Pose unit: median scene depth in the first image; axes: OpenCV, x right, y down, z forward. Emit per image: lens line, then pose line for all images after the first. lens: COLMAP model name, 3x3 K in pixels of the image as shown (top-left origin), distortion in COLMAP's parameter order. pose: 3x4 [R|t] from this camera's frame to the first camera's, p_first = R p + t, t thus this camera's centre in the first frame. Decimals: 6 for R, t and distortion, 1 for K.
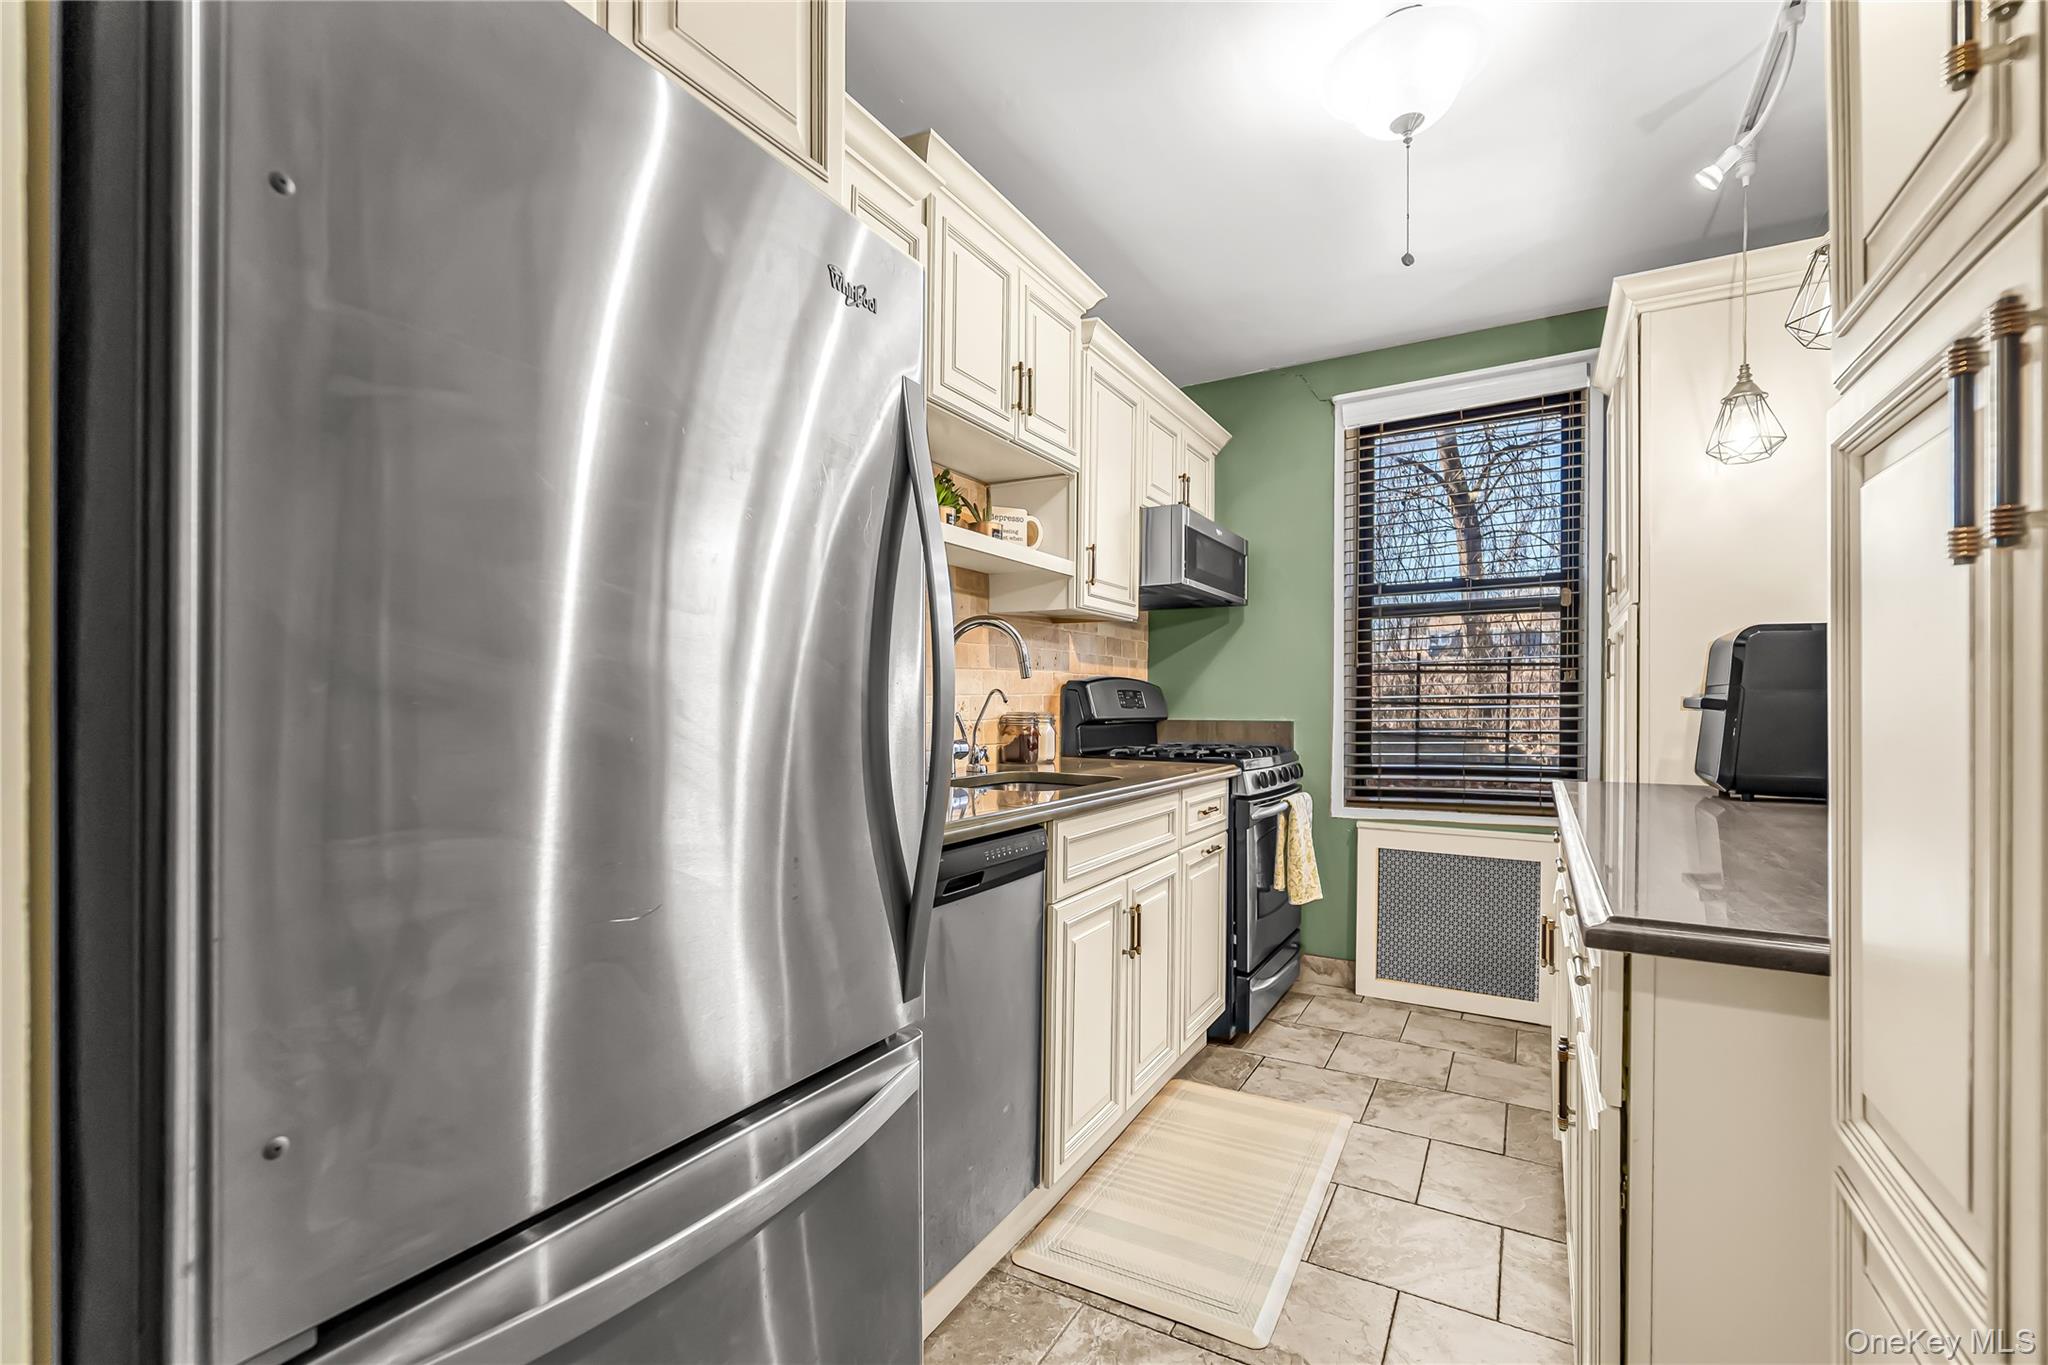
lens RADIAL K [[893.2, 0, 1004.3], [0, 893.2, 697.7], [0, 0, 1]] dist [-0.009516, 0.003335]
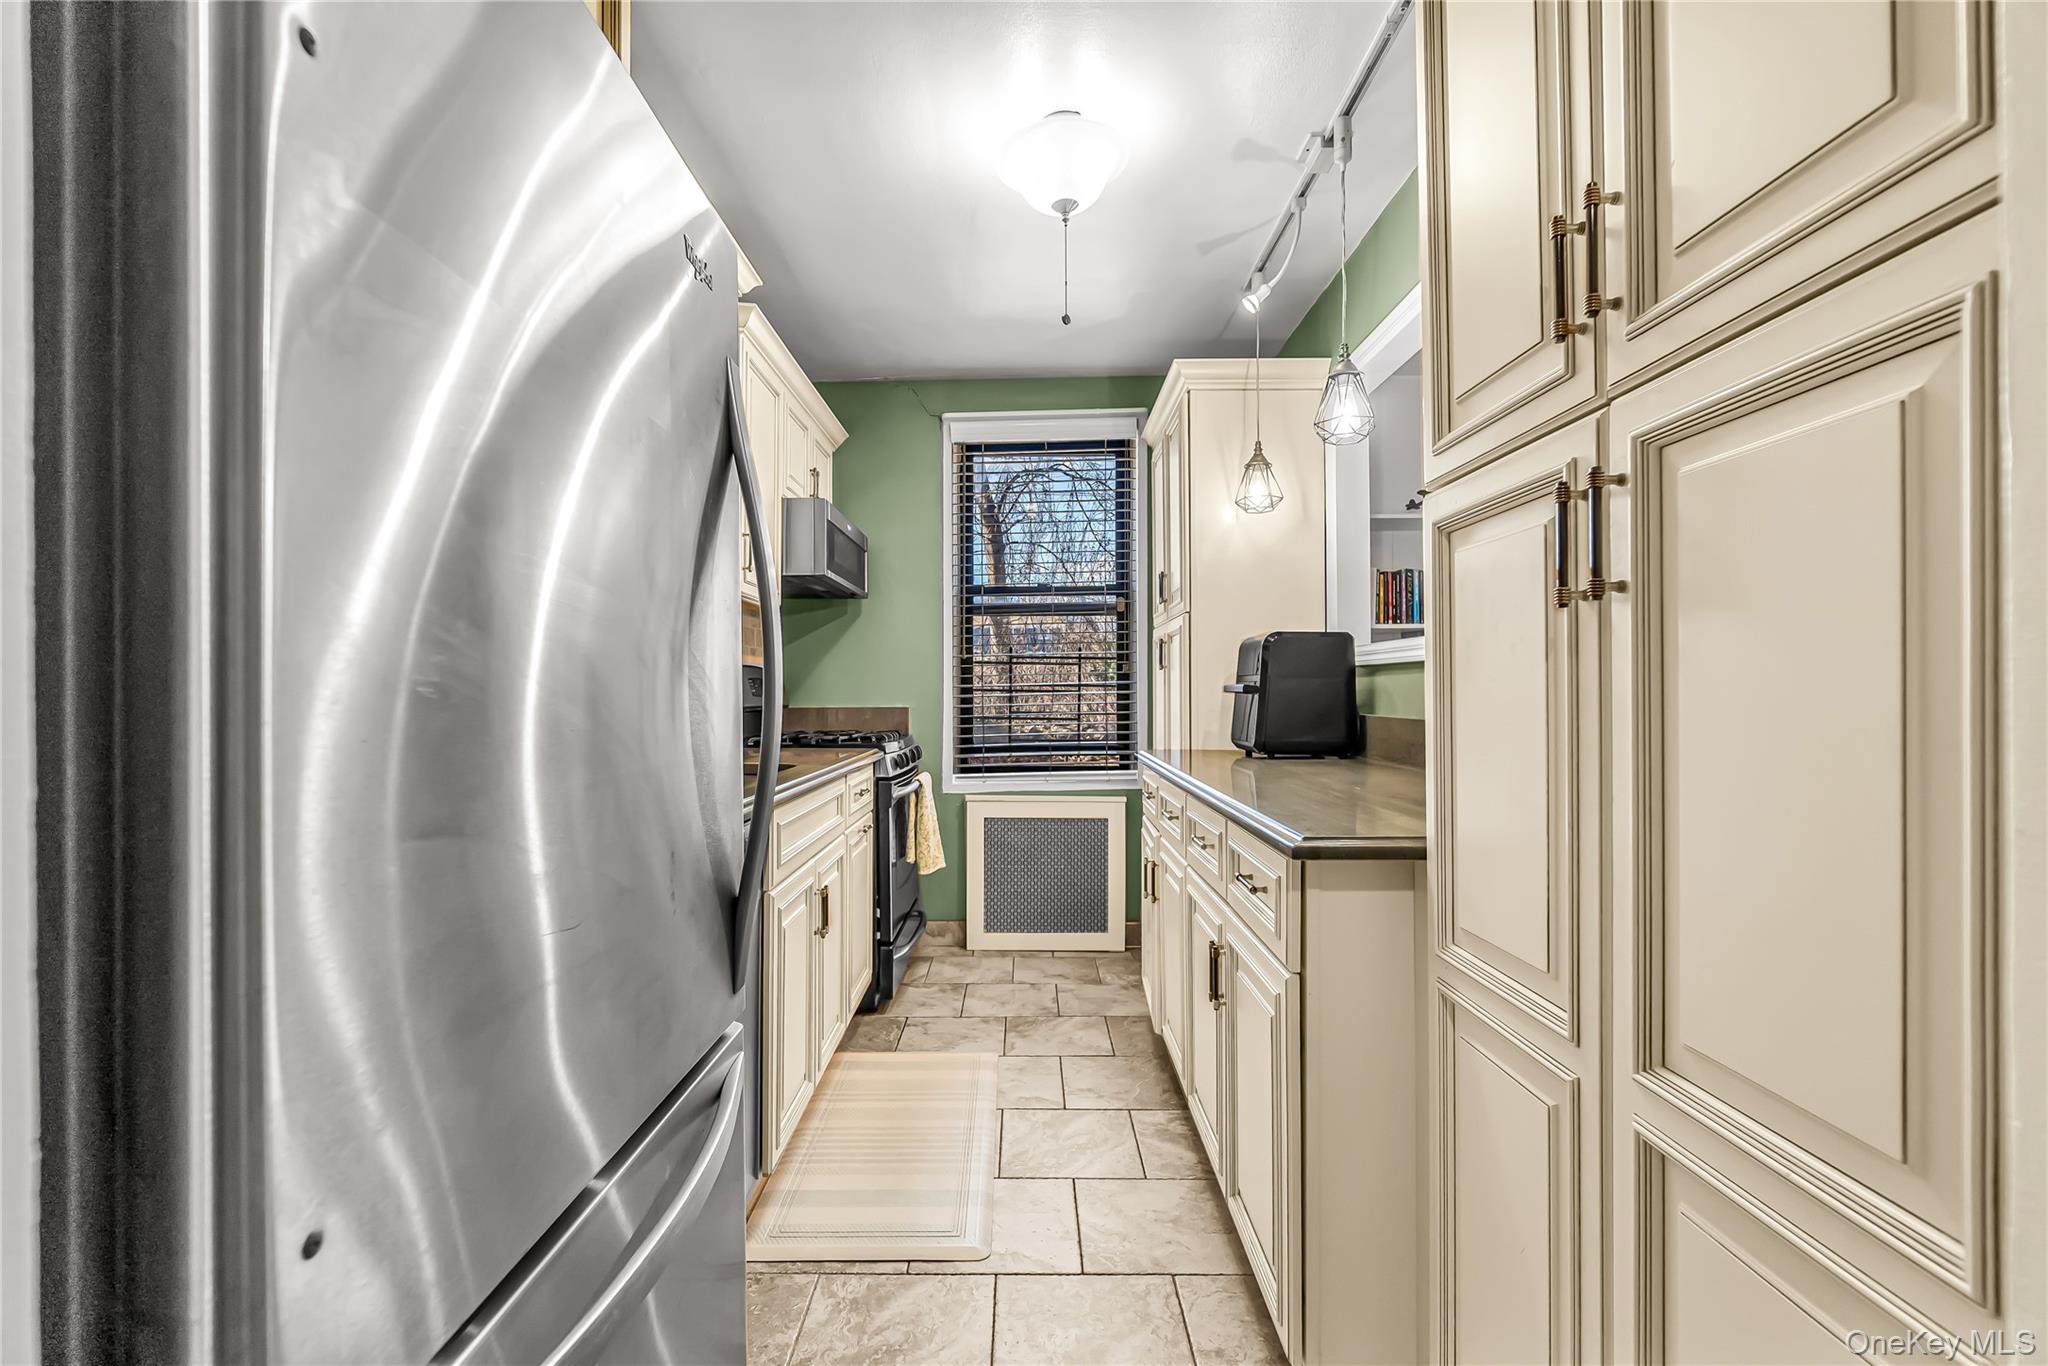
lens RADIAL K [[893.2, 0, 1011.5], [0, 893.2, 684.6], [0, 0, 1]] dist [-0.009516, 0.003335]
pose [[0.867599, -0.001113, 0.497262, -0.142435], [0.002262, 0.999996, -0.001708, 0.001150], [-0.497259, 0.002607, 0.867598, -0.002818]]
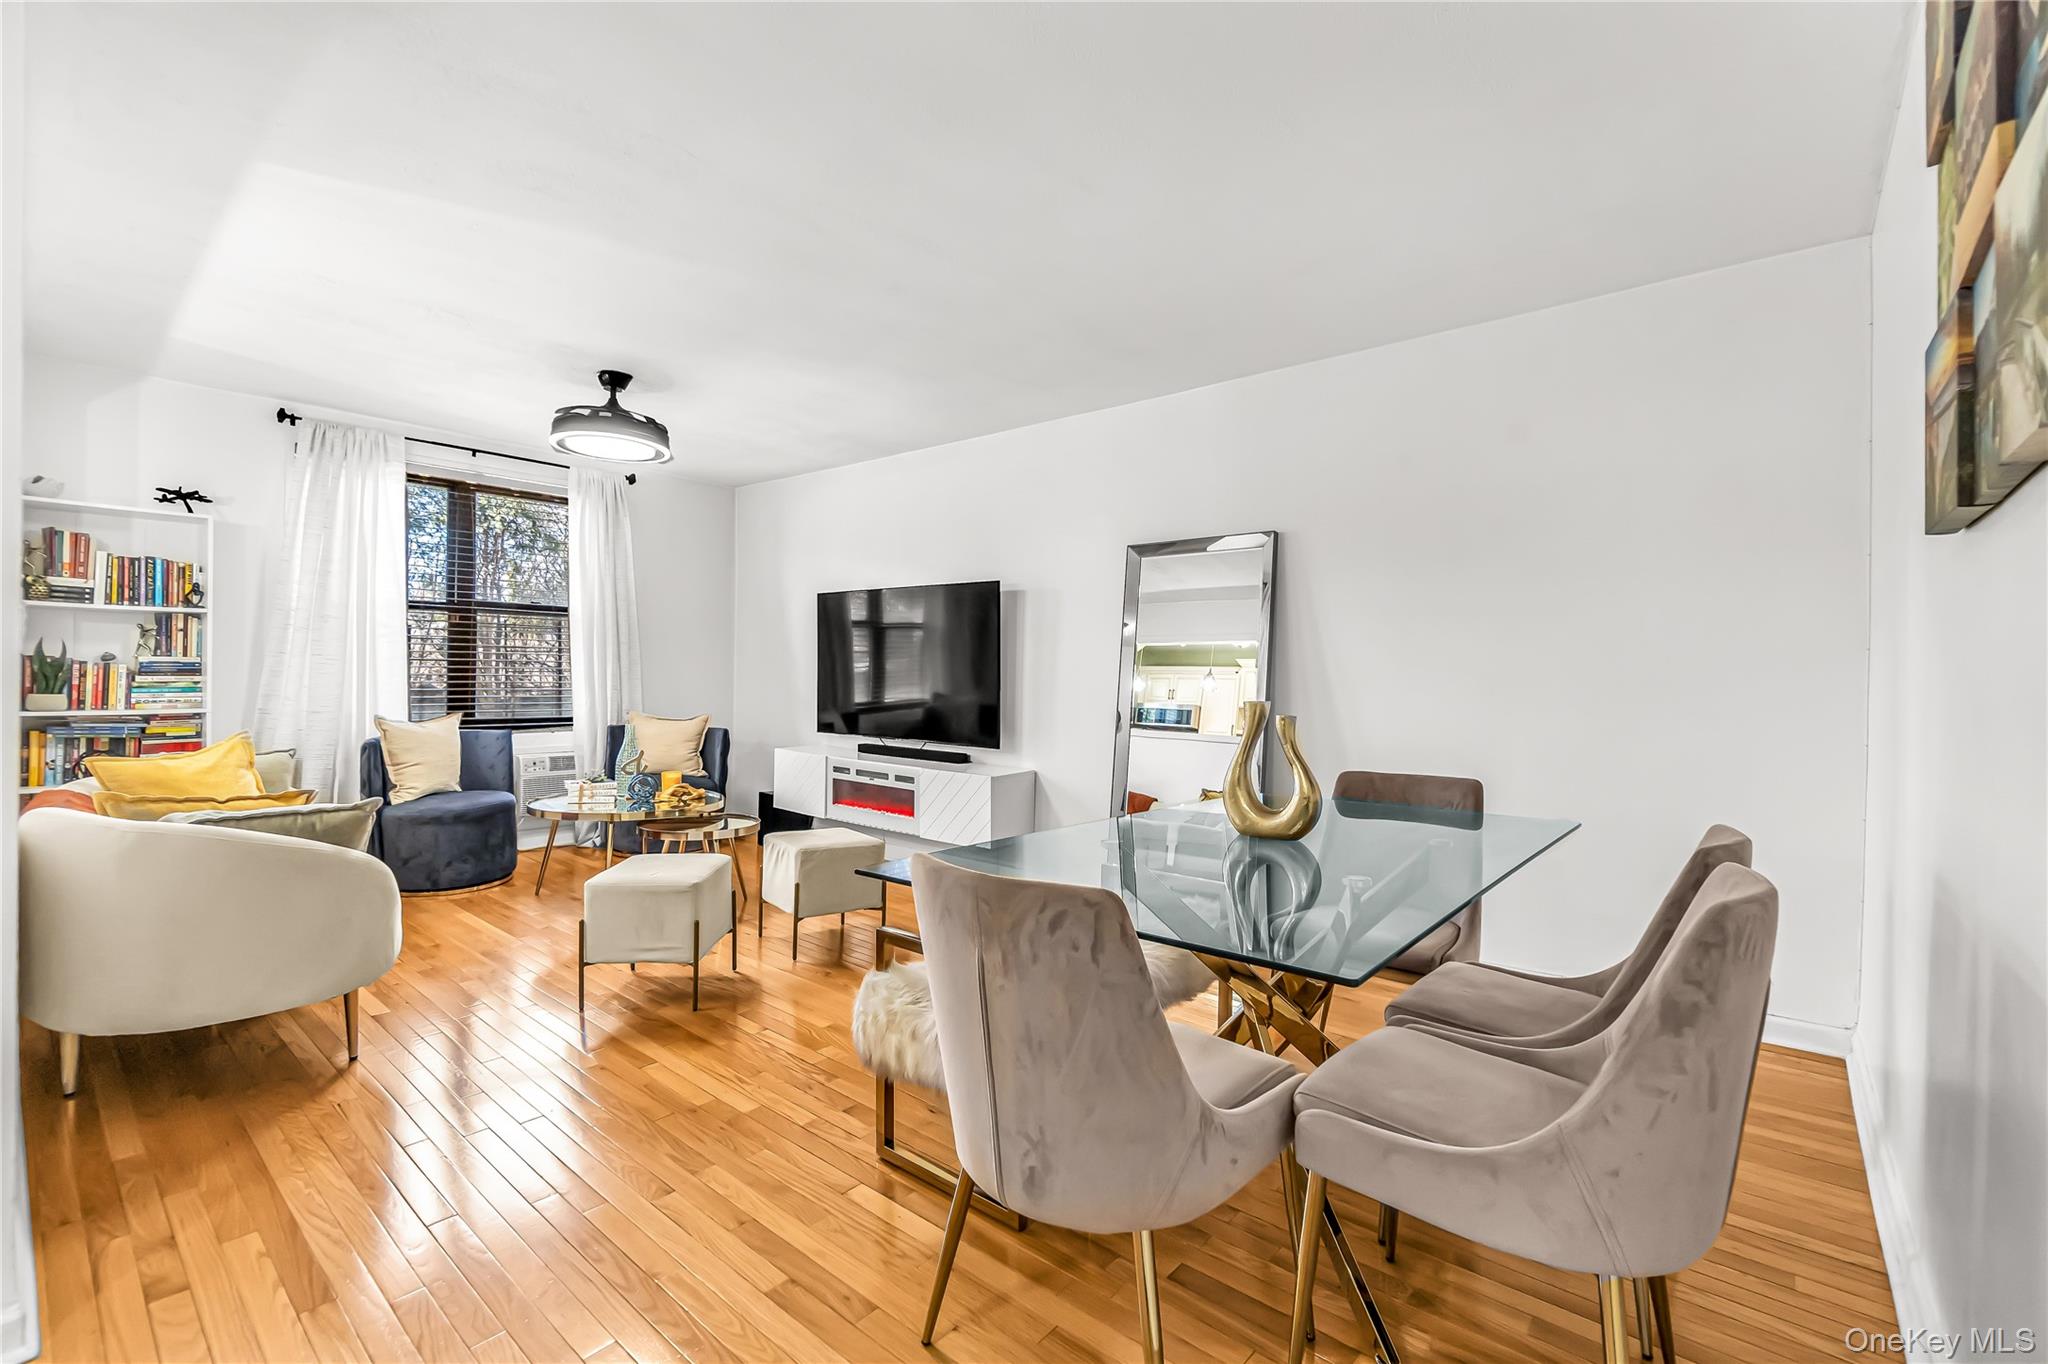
lens RADIAL K [[893.2, 0, 1018.0], [0, 893.2, 673.8], [0, 0, 1]] dist [-0.009516, 0.003335]
pose [[0.176199, -0.002666, 0.984351, -0.157274], [-0.017783, 0.999825, 0.005891, -0.013378], [-0.984194, -0.018543, 0.176121, -0.849053]]
